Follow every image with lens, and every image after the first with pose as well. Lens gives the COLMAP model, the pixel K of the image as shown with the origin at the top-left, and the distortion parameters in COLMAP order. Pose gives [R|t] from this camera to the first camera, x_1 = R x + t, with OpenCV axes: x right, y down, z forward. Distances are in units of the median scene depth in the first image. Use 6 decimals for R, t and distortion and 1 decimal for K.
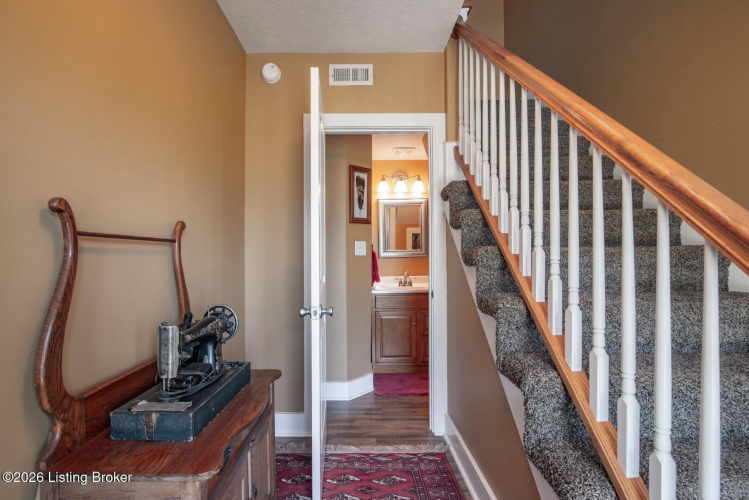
lens RADIAL K [[349.8, 0, 366.4], [0, 349.8, 249.1], [0, 0, 1]] dist [-0.019076, 0.000010]
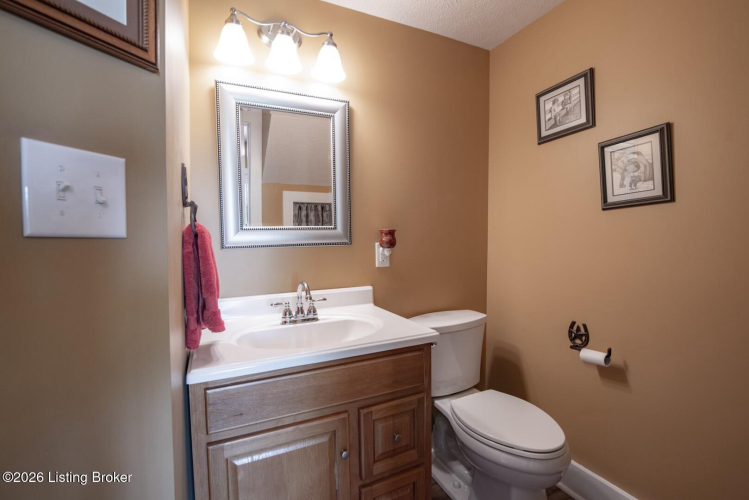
lens RADIAL K [[338.0, 0, 374.5], [0, 338.0, 250.0], [0, 0, 1]] dist [-0.017304, -0.000036]
pose [[0.909245, -0.018021, 0.415870, 0.034512], [0.004358, 0.999420, 0.033780, 0.017774], [-0.416238, -0.028901, 0.908796, 0.635960]]
